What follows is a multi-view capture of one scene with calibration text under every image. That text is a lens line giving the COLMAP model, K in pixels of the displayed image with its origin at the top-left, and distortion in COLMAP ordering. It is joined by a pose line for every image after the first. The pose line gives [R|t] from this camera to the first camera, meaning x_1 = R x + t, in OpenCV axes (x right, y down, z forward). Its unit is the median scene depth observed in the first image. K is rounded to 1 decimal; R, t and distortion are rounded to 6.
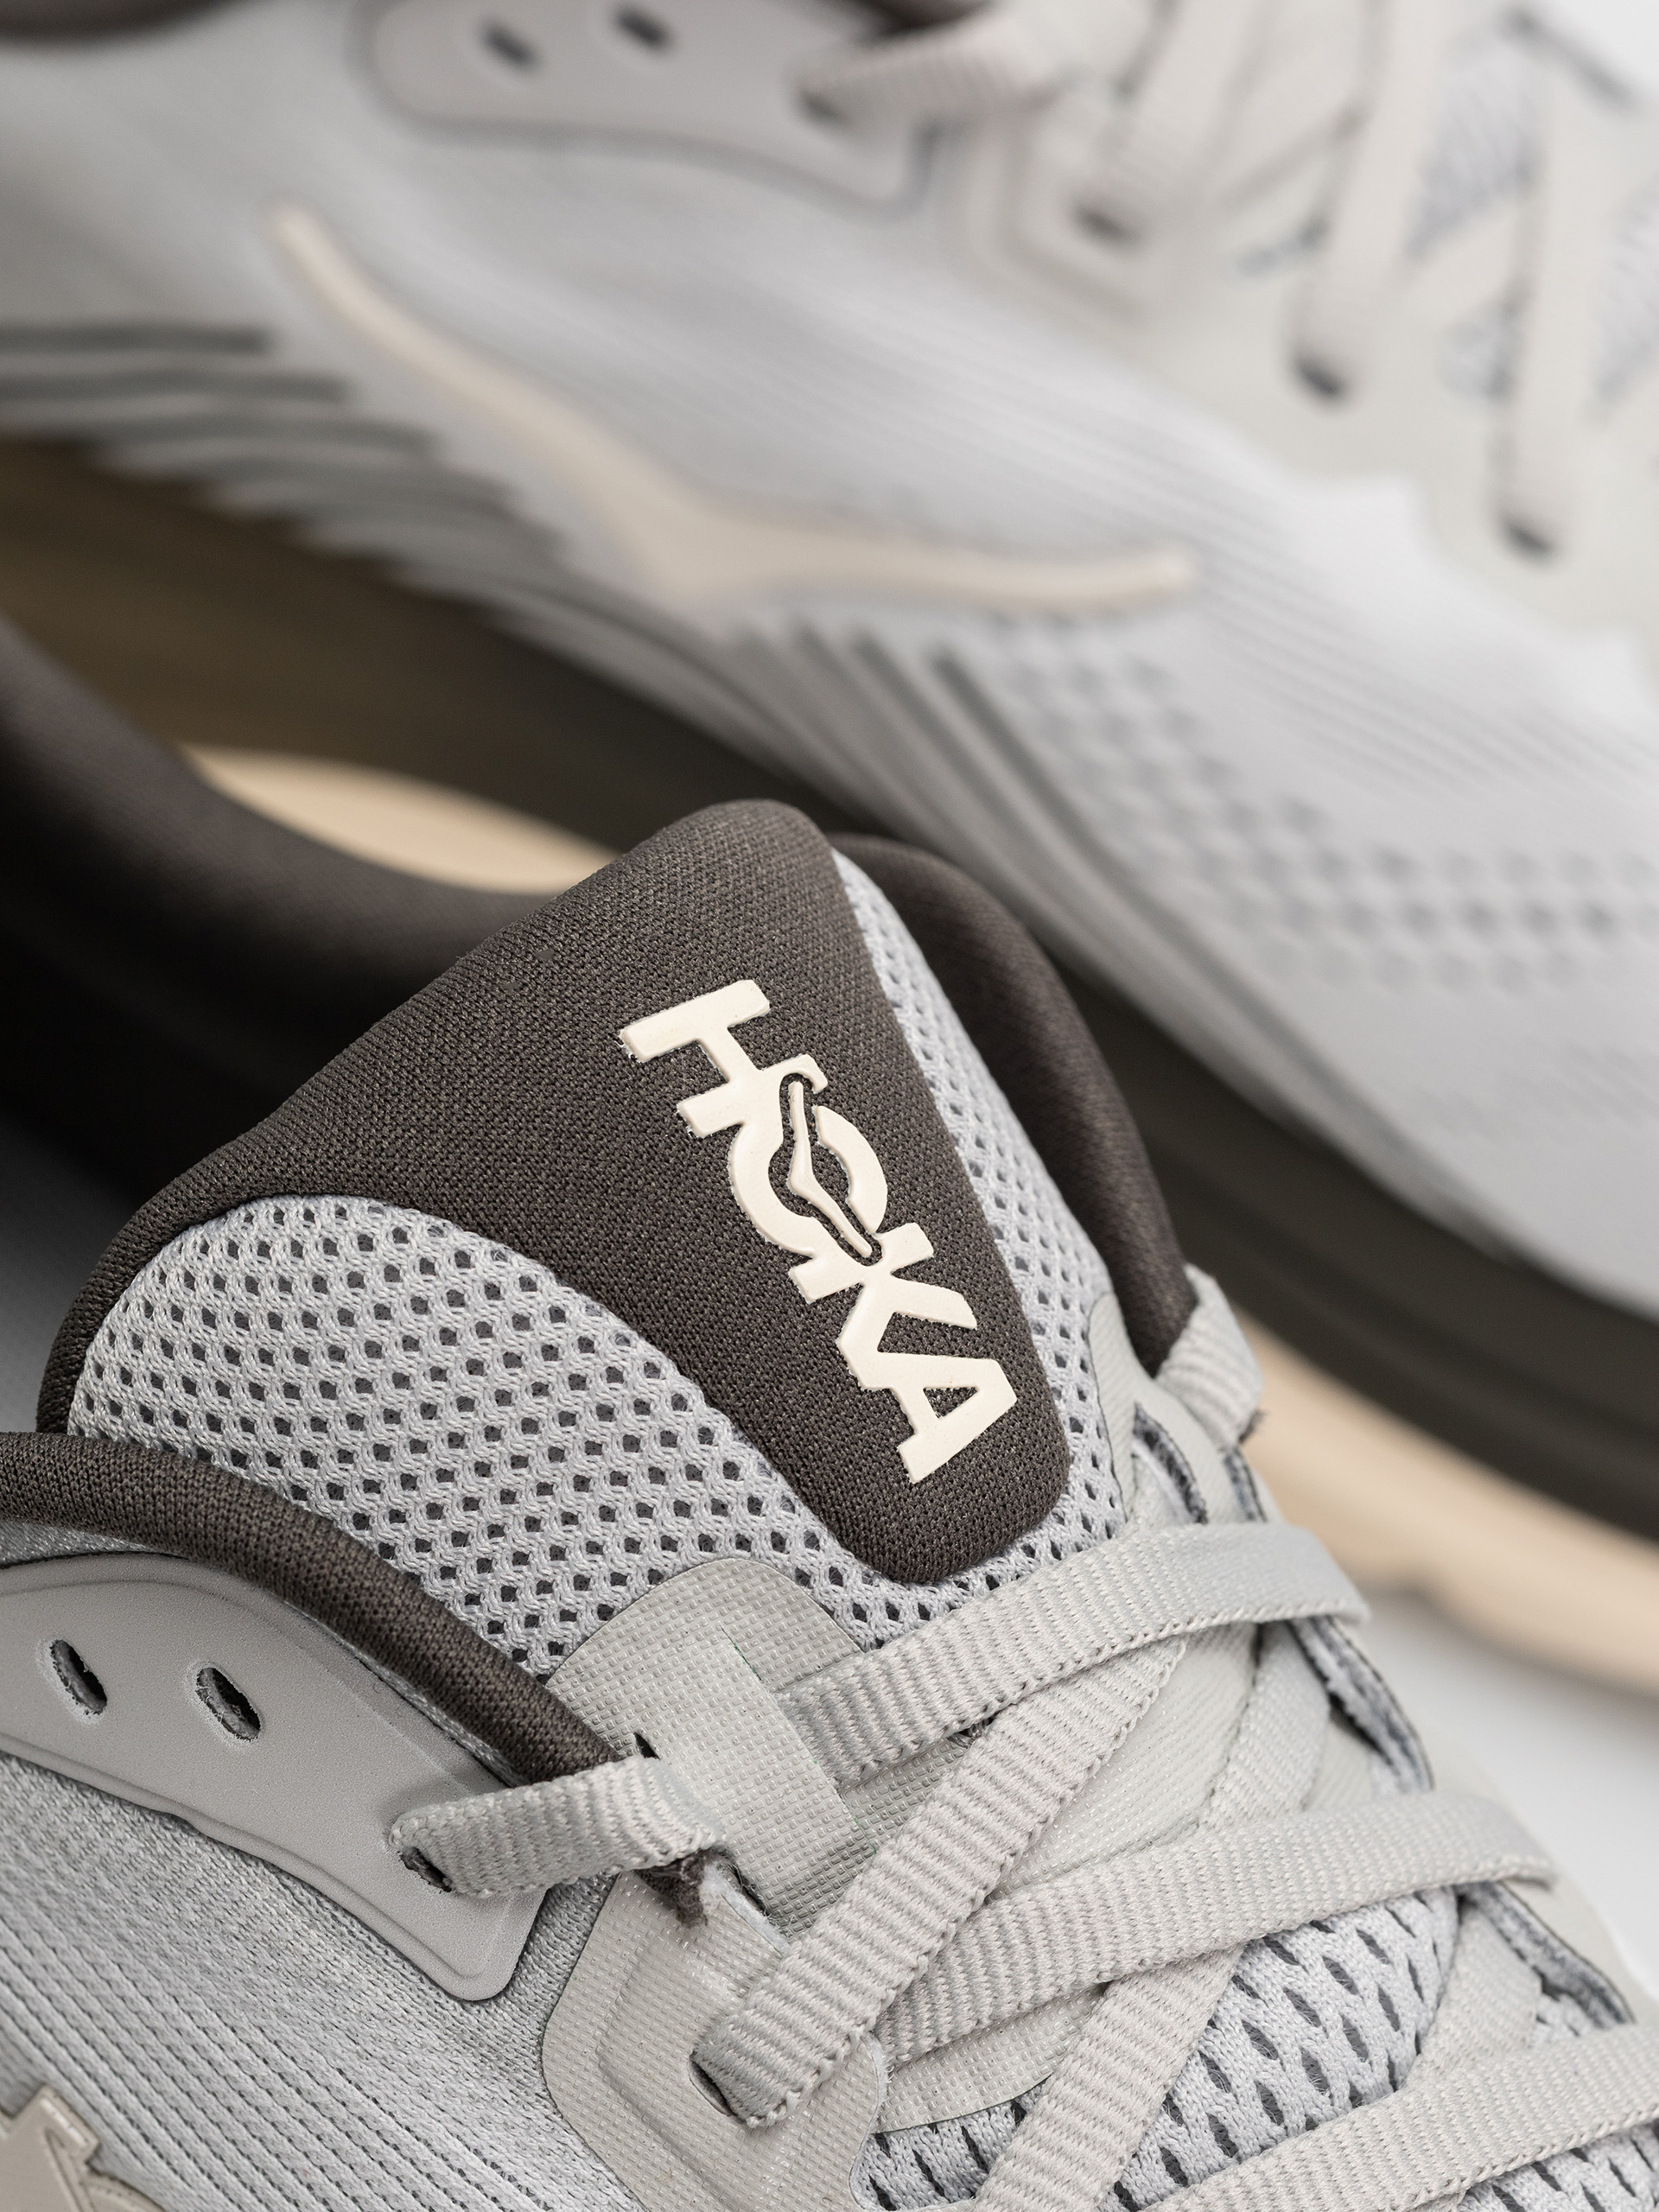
lens RADIAL K [[6343.9, 0, 829.5], [0, 6343.9, 1106.0], [0, 0, 1]] dist [0.004548, 1.823745]
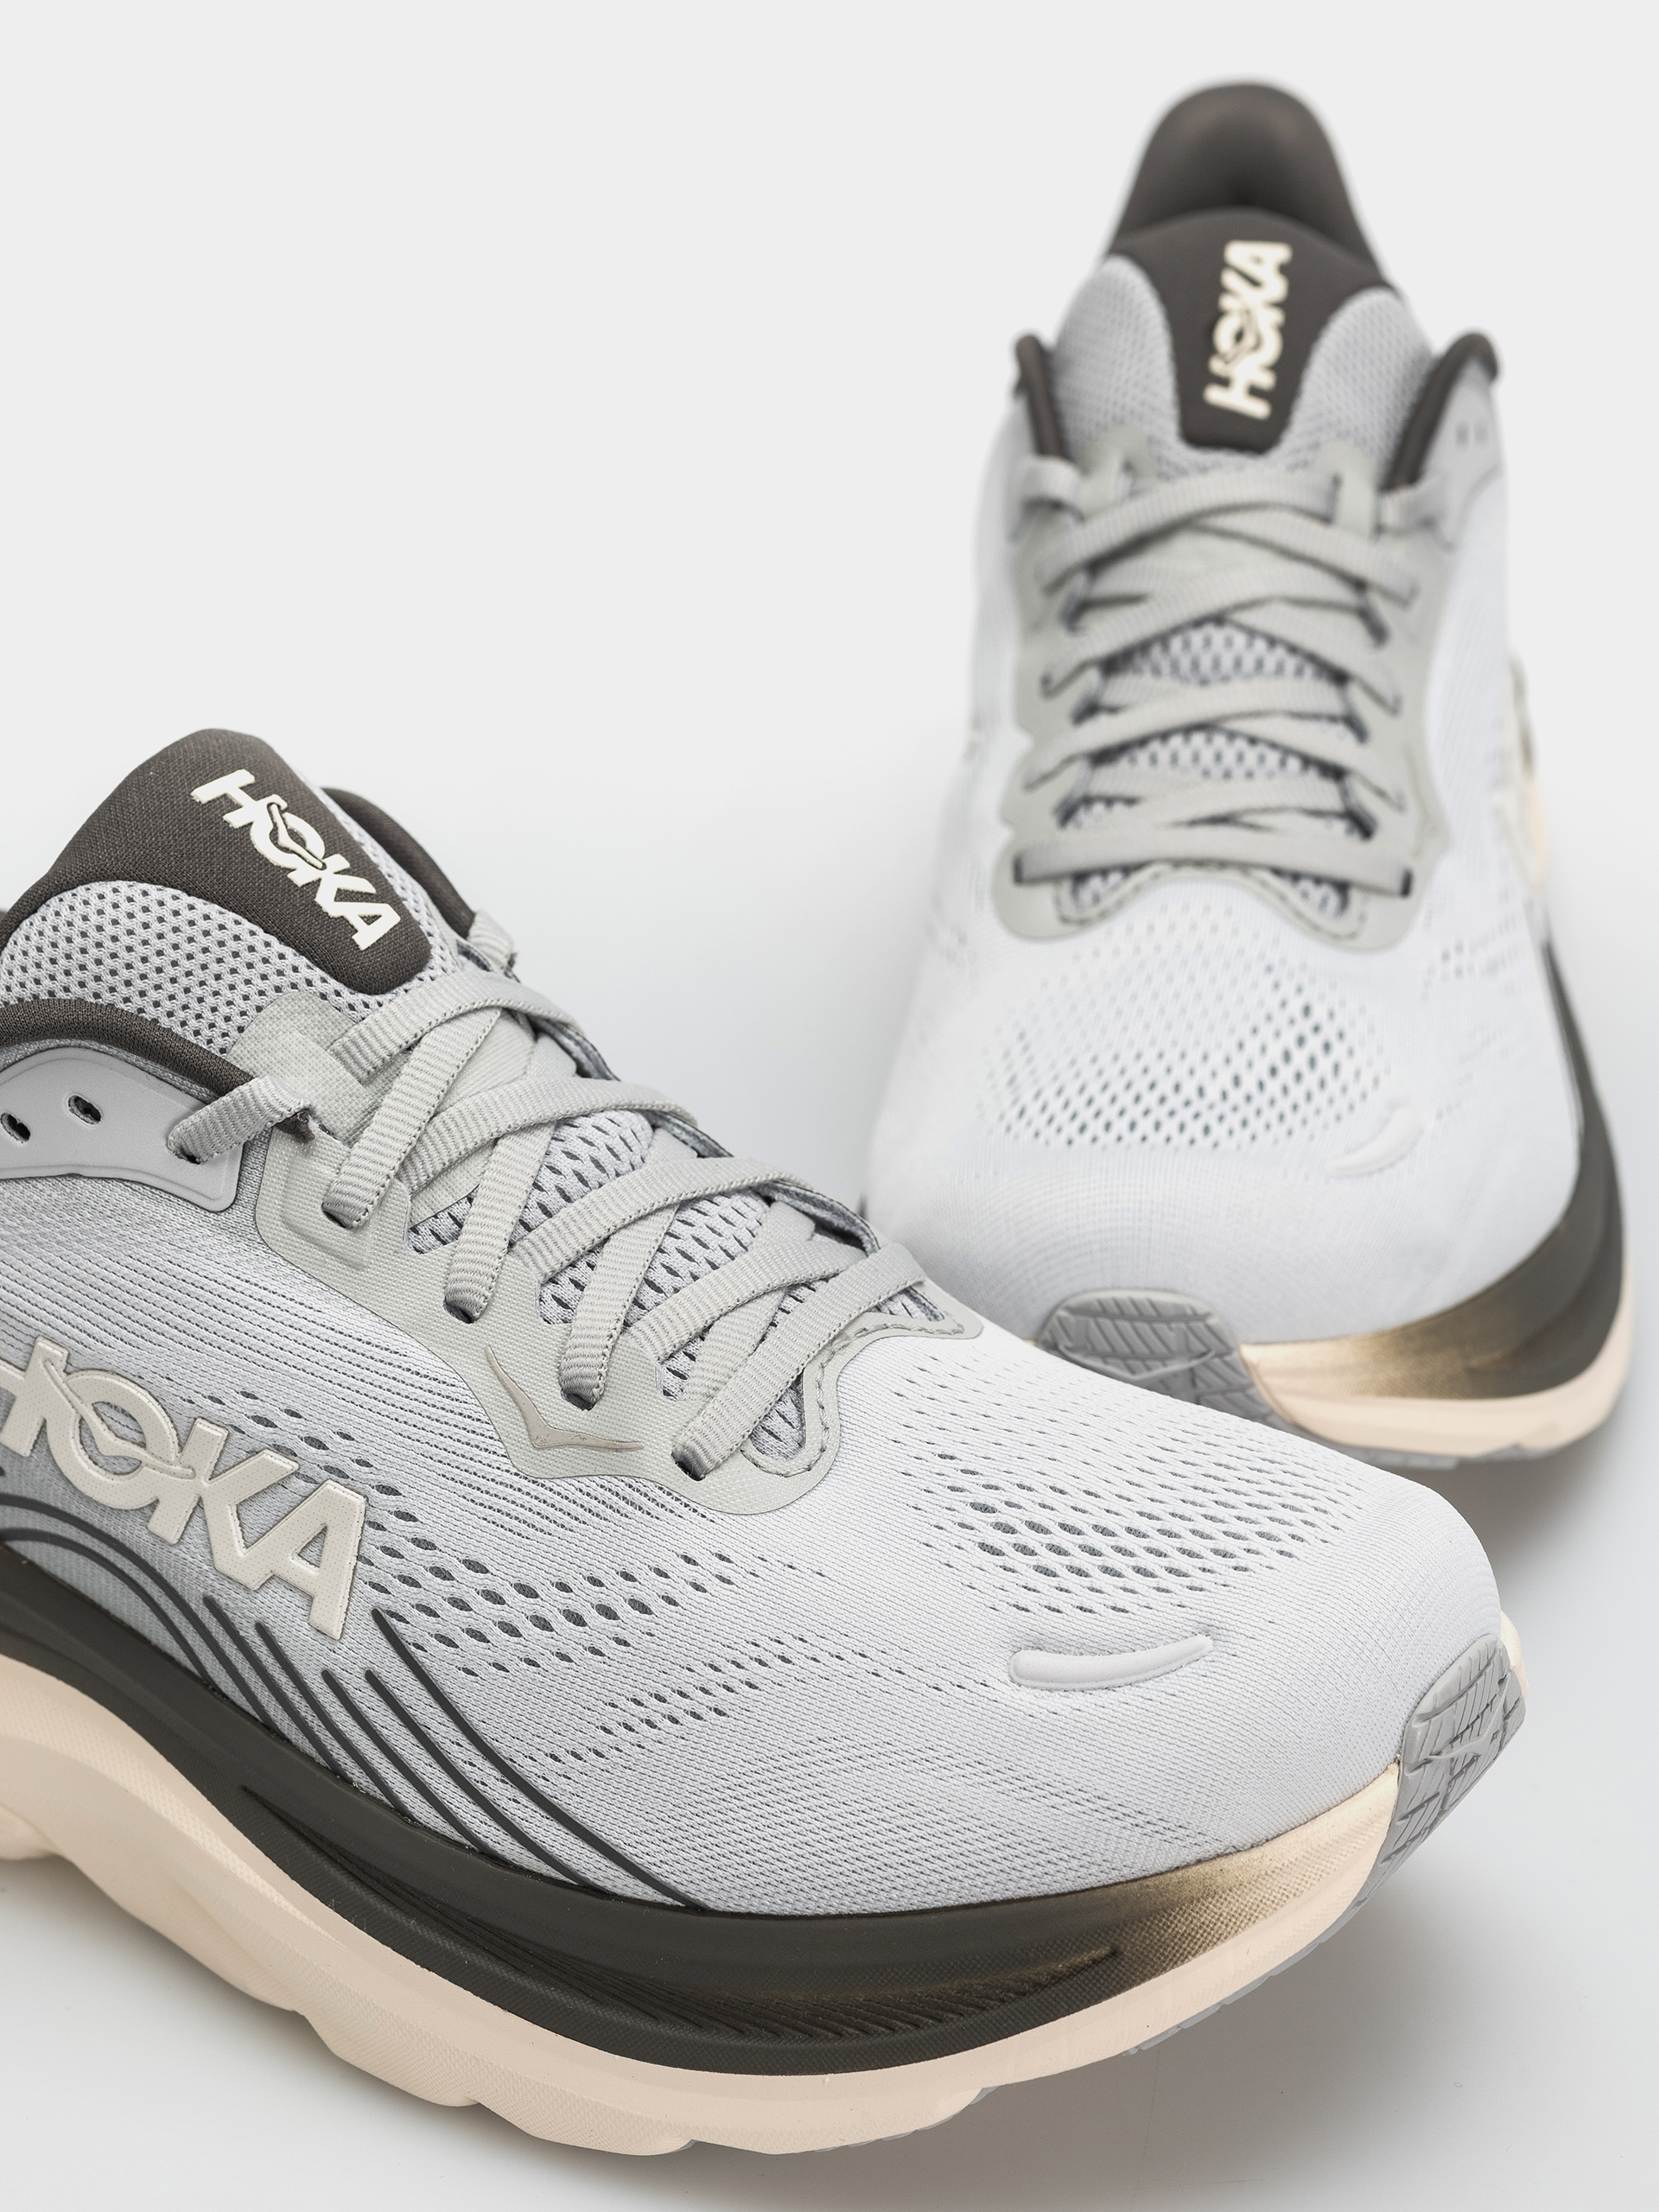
lens RADIAL K [[6343.9, 0, 829.5], [0, 6343.9, 1106.0], [0, 0, 1]] dist [0.004548, 1.823745]
pose [[0.968902, -0.218933, 0.115315, -0.098262], [0.241897, 0.936171, -0.255089, 0.728201], [-0.052107, 0.275051, 0.960017, -1.161957]]
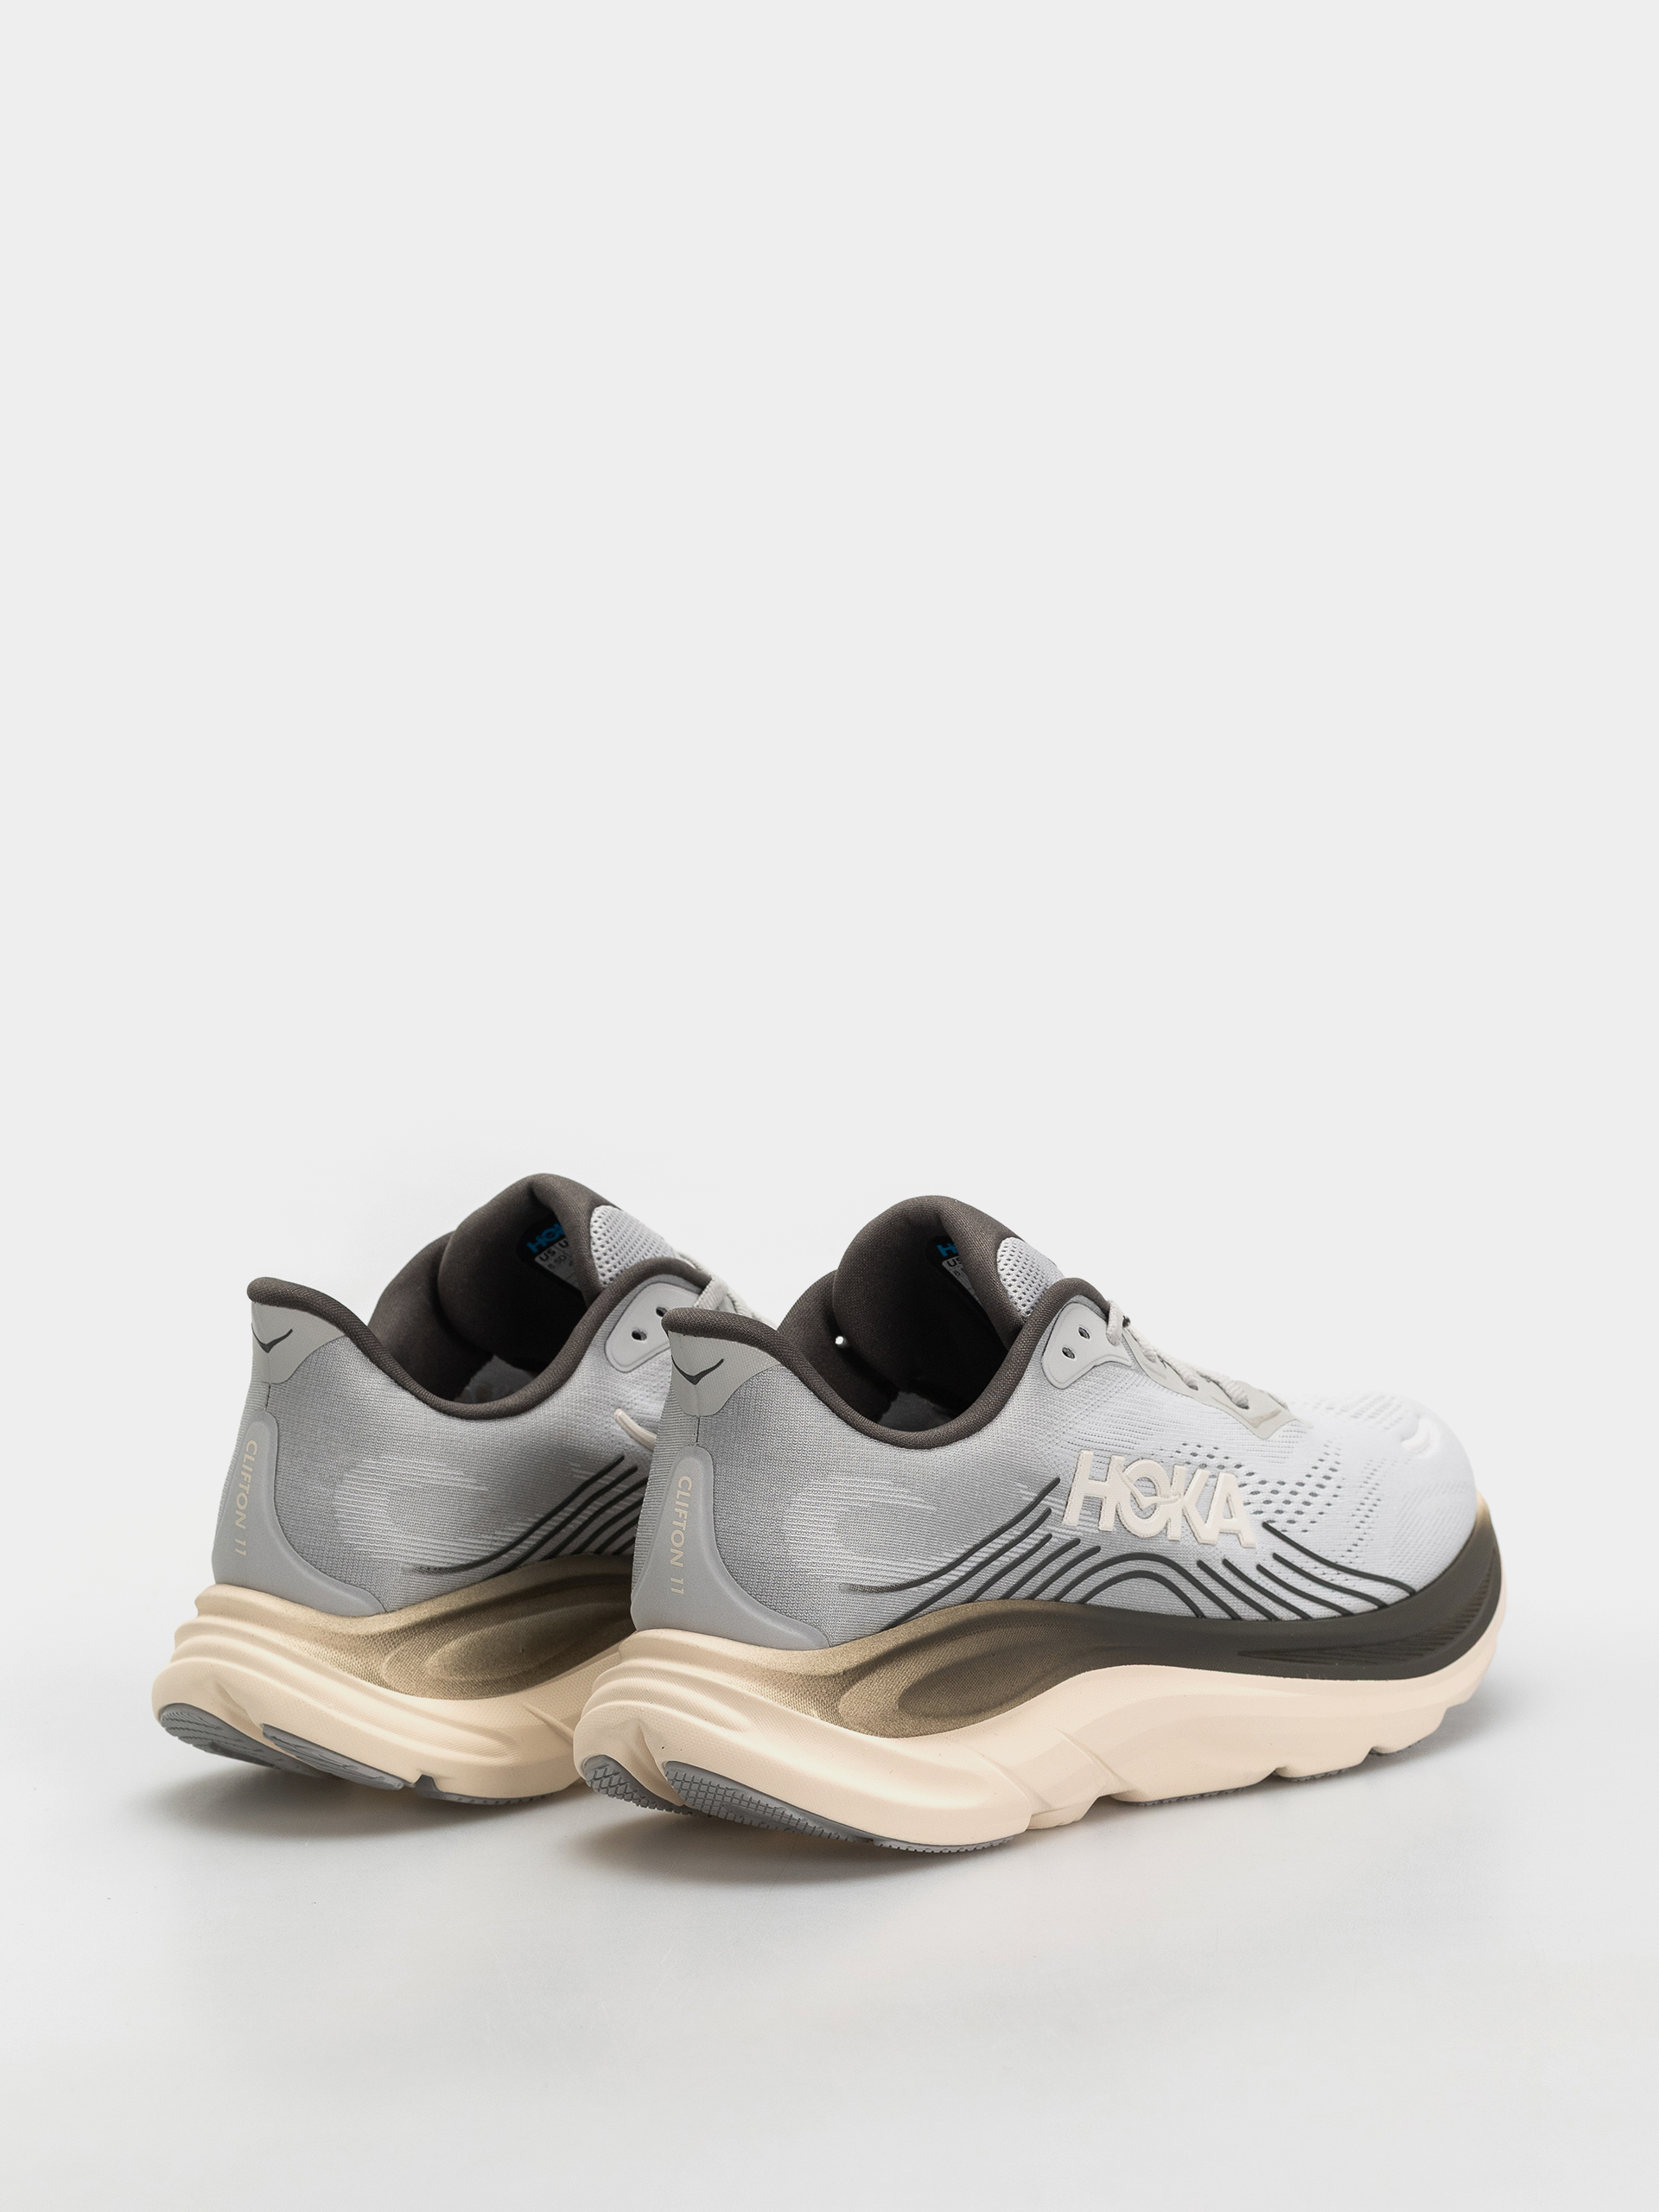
lens RADIAL K [[6343.9, 0, 829.5], [0, 6343.9, 1106.0], [0, 0, 1]] dist [0.004548, 1.823745]
pose [[0.004288, -0.203907, 0.978981, -4.255363], [0.724856, 0.675053, 0.137429, -0.721847], [-0.688887, 0.709031, 0.150698, 0.367226]]
